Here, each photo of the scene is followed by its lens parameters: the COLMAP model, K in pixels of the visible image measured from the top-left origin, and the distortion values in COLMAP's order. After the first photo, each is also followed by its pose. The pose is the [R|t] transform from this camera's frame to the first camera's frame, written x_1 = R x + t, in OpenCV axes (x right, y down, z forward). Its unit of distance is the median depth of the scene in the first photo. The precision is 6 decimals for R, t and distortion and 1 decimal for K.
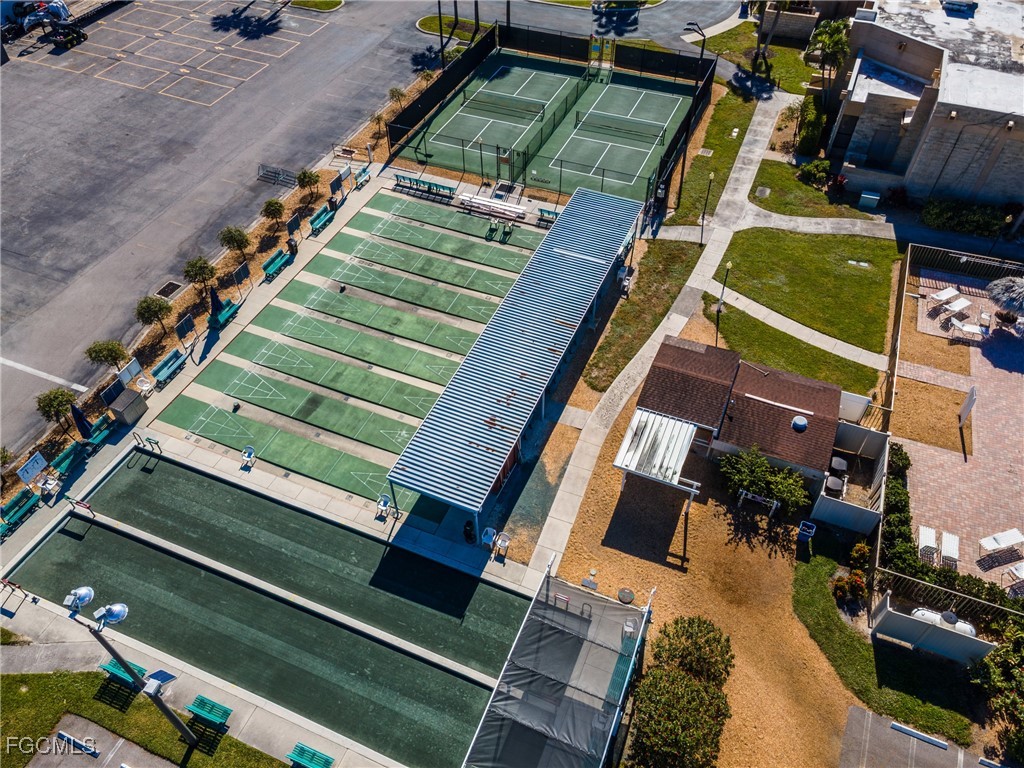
lens RADIAL K [[737.0, 0, 512.0], [0, 737.0, 384.0], [0, 0, 1]] dist [0.060808, 0.001046]
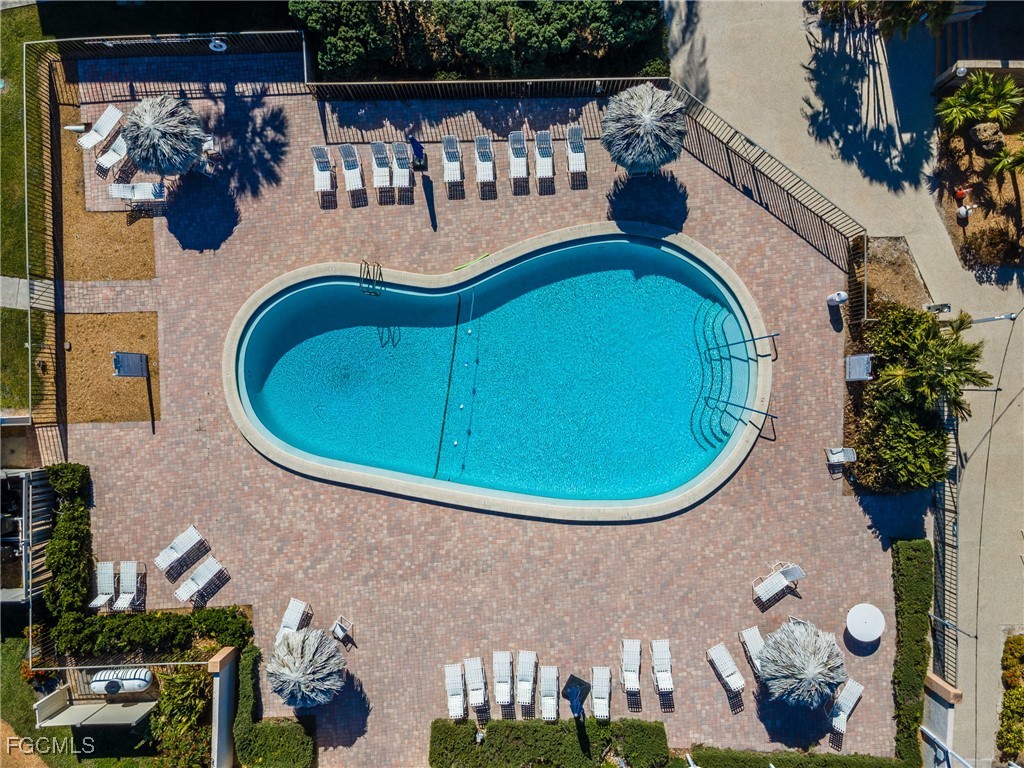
lens RADIAL K [[737.0, 0, 512.0], [0, 737.0, 384.0], [0, 0, 1]] dist [0.060808, 0.001046]
pose [[0.908455, -0.417039, 0.028076, 0.938404], [0.294958, 0.687214, 0.663880, -0.358502], [-0.296158, -0.594824, 0.747312, 0.287066]]
